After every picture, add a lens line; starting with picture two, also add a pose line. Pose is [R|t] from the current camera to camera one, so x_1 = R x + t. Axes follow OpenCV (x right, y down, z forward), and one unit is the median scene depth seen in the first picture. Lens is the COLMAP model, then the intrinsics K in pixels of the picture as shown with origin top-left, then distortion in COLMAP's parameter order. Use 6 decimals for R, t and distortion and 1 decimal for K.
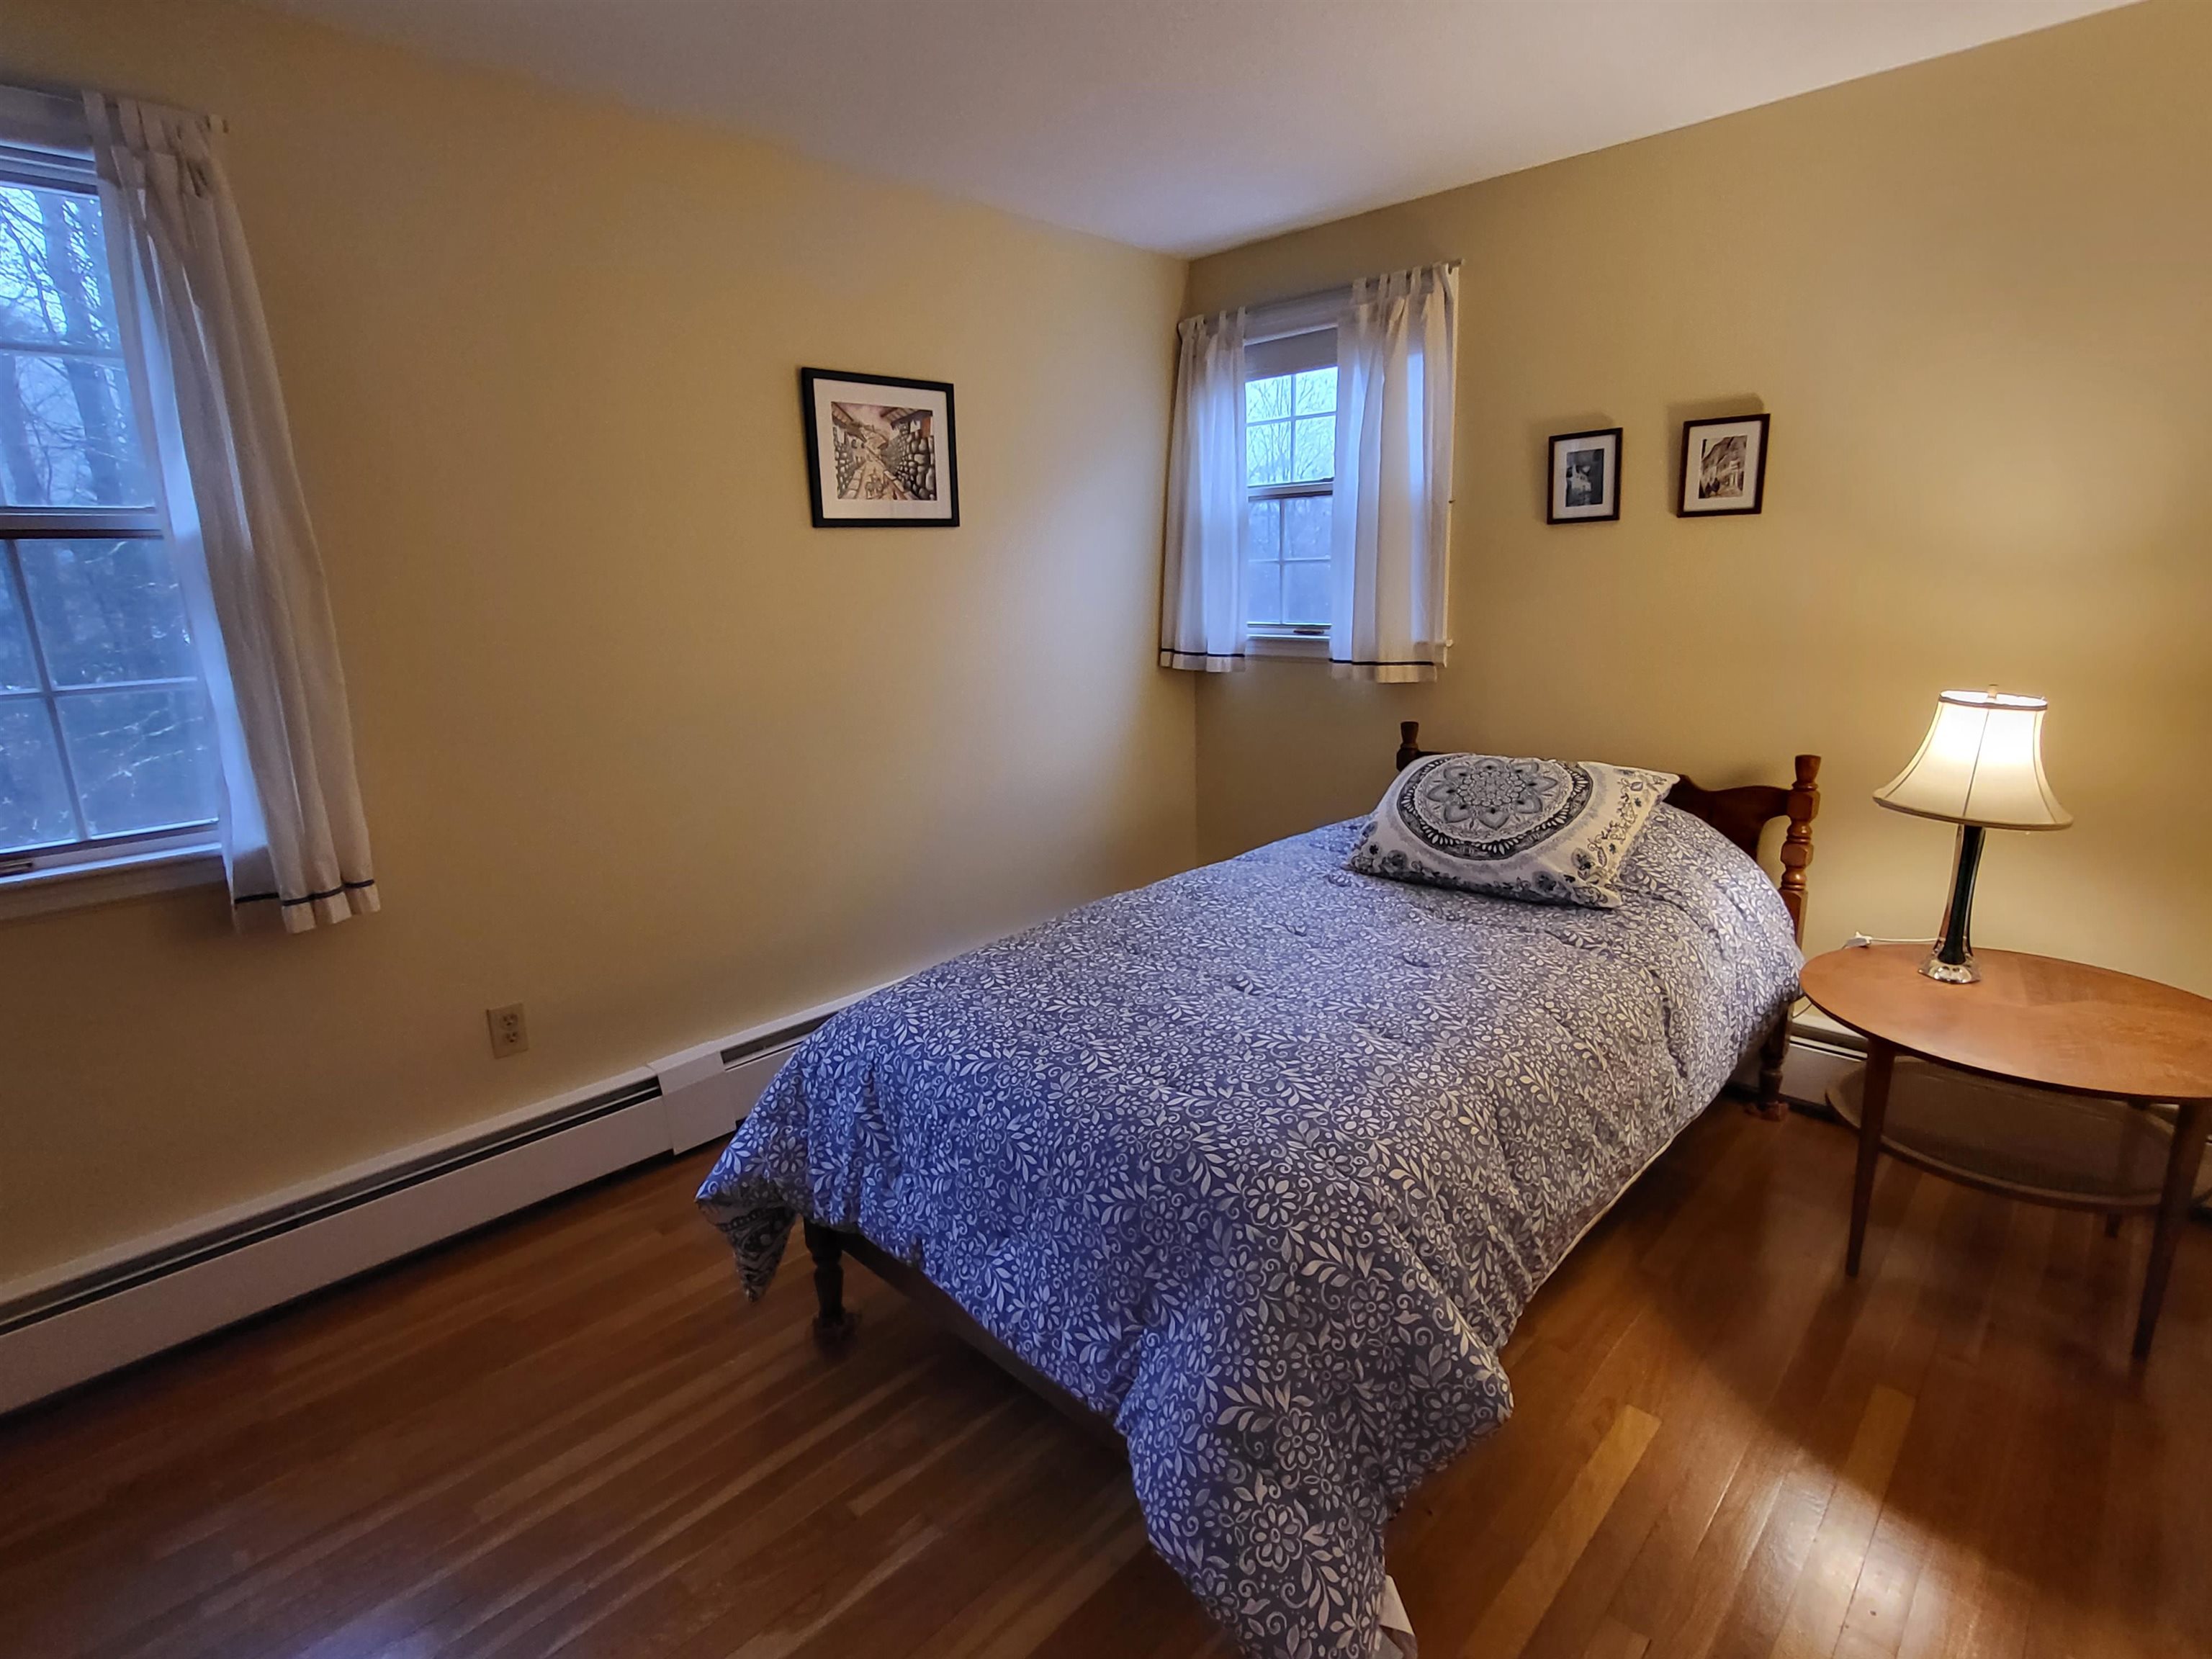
lens RADIAL K [[1102.1, 0, 1123.1], [0, 1102.1, 817.7], [0, 0, 1]] dist [0.003324, -0.001771]
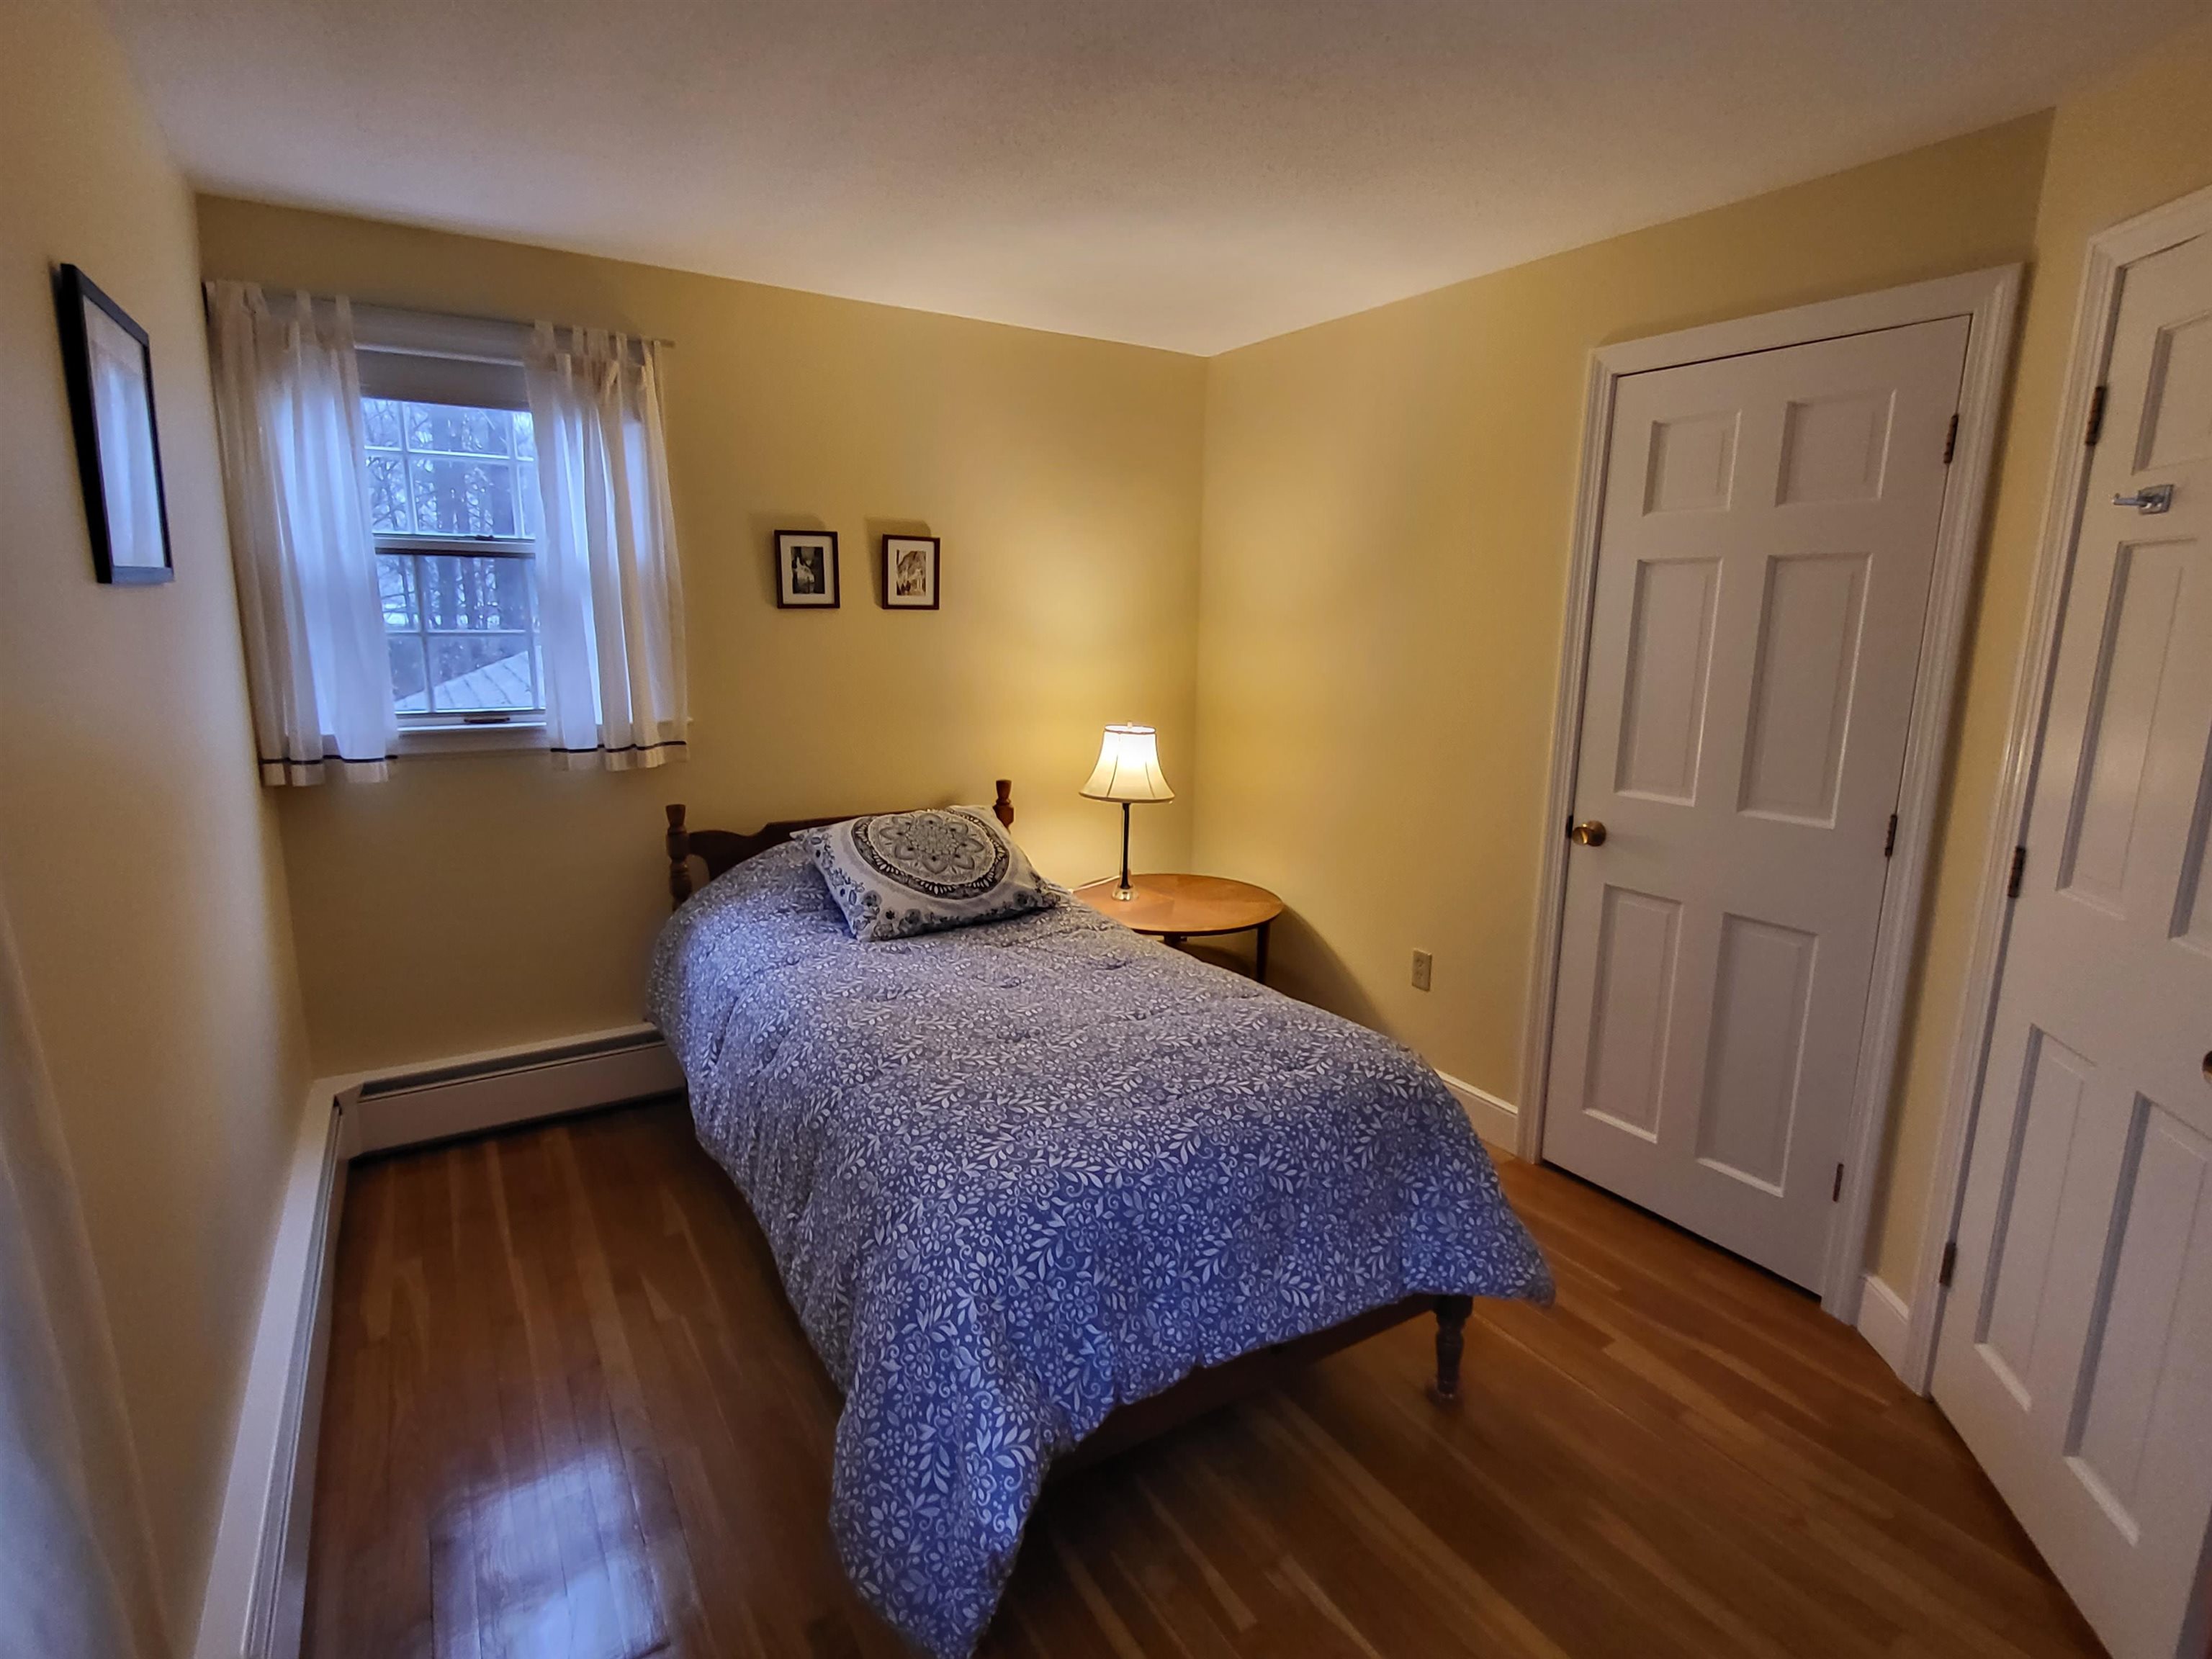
lens RADIAL K [[1102.1, 0, 1129.0], [0, 1102.1, 819.7], [0, 0, 1]] dist [0.003324, -0.001771]
pose [[0.240530, -0.156619, 0.957923, -0.692179], [0.191239, 0.975199, 0.111424, -0.129677], [-0.951616, 0.156391, 0.264516, 0.457365]]
